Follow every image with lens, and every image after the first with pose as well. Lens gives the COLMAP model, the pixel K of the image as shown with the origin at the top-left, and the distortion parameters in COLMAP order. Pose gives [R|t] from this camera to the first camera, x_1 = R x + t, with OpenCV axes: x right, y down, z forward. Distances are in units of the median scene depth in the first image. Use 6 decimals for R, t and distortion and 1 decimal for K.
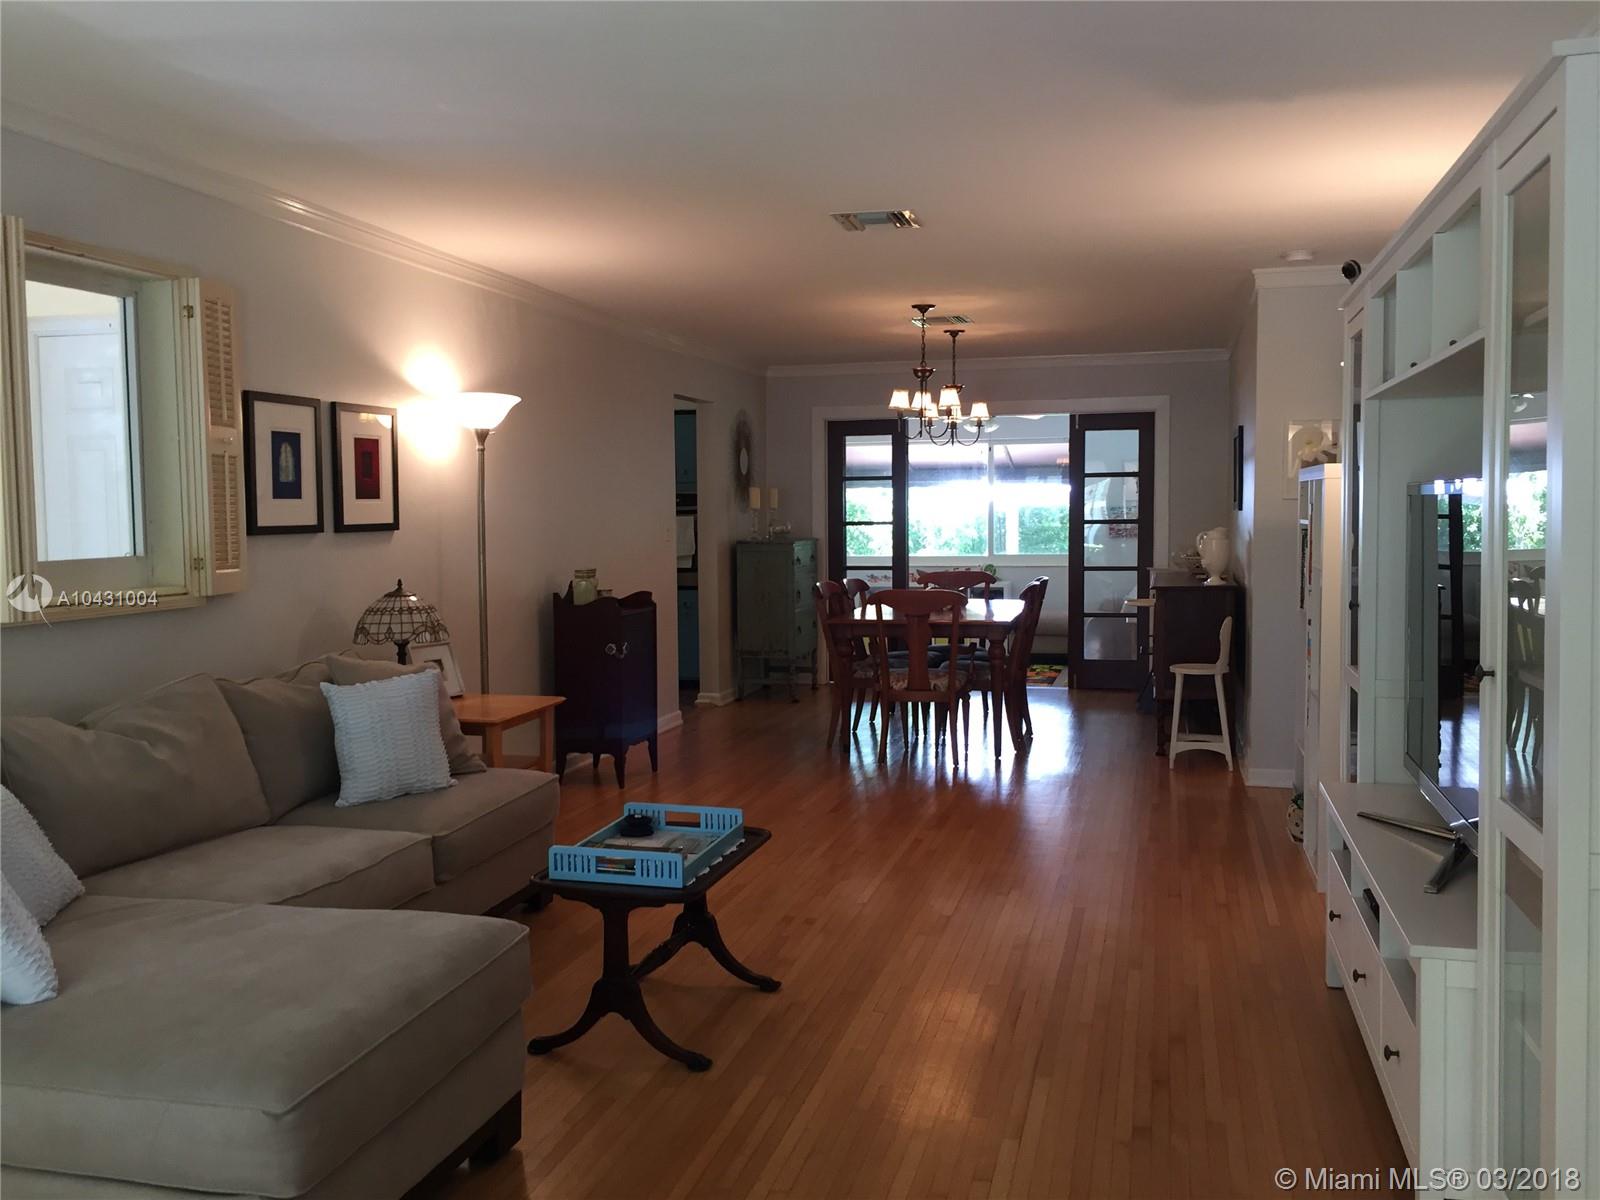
lens RADIAL K [[1361.4, 0, 800.0], [0, 1361.4, 594.5], [0, 0, 1]] dist [0.063522, -0.064160]
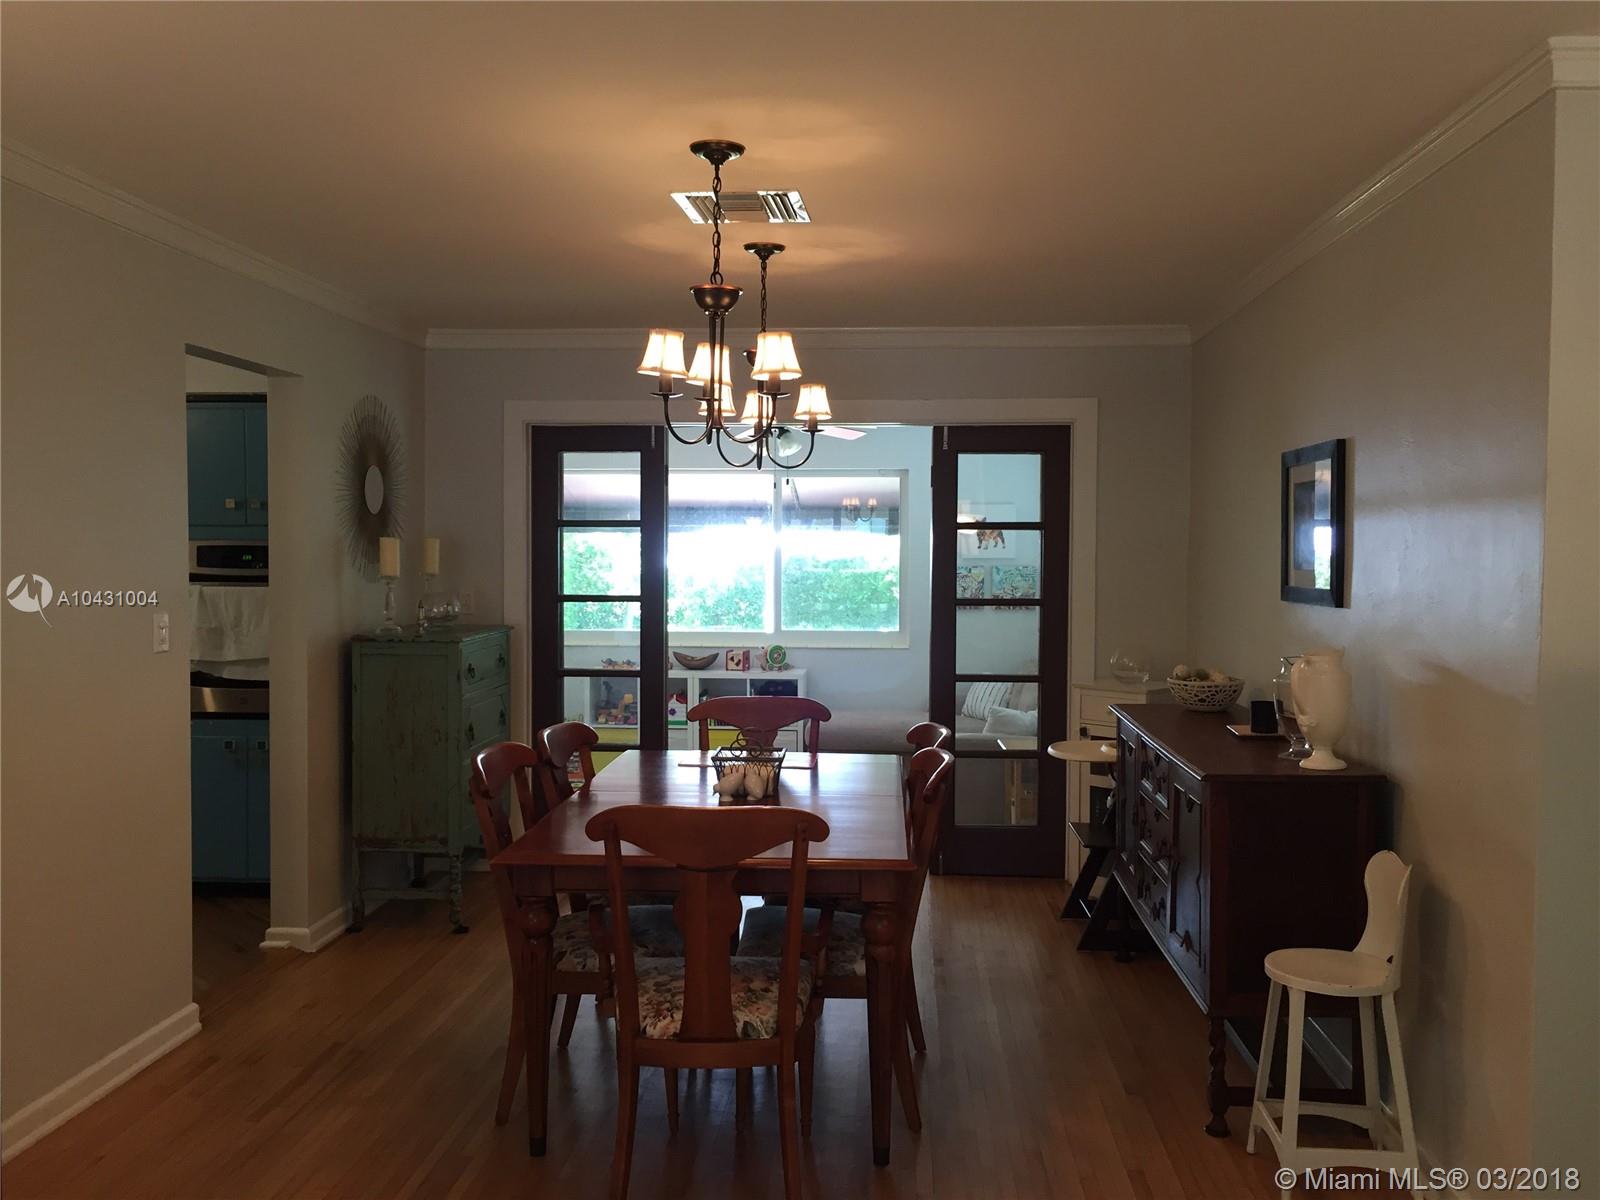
lens RADIAL K [[1361.4, 0, 798.2], [0, 1361.4, 596.8], [0, 0, 1]] dist [0.063522, -0.064160]
pose [[0.982533, 0.007525, 0.185936, 0.025434], [-0.002717, 0.999656, -0.026102, -0.039542], [-0.186068, 0.025141, 0.982215, 0.415675]]
